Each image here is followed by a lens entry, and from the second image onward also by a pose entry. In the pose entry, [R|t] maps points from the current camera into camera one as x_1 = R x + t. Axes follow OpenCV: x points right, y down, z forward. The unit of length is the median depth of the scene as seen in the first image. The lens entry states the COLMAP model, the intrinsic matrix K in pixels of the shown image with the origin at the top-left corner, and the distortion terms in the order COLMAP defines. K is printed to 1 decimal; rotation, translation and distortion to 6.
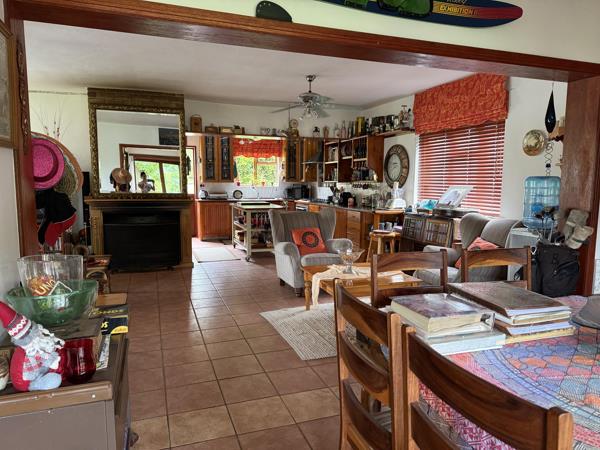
lens RADIAL K [[426.3, 0, 303.6], [0, 426.3, 224.4], [0, 0, 1]] dist [0.033284, -0.000562]
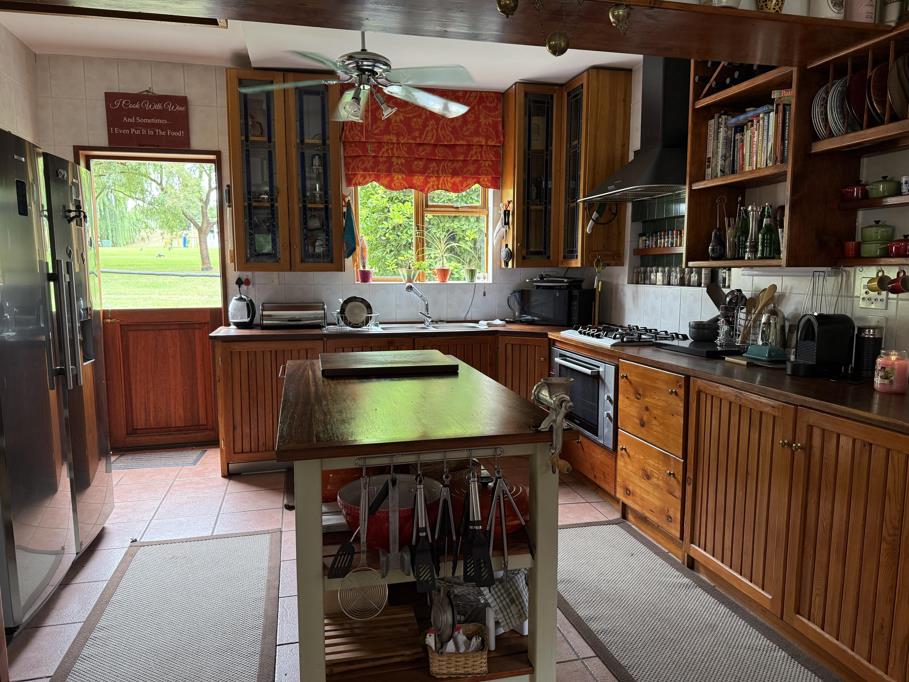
lens RADIAL K [[645.8, 0, 450.3], [0, 645.8, 347.9], [0, 0, 1]] dist [0.033284, -0.000562]
pose [[0.993793, 0.006817, -0.111038, -0.037502], [-0.004874, 0.999830, 0.017758, -0.051743], [0.111140, -0.017106, 0.993658, 0.546693]]
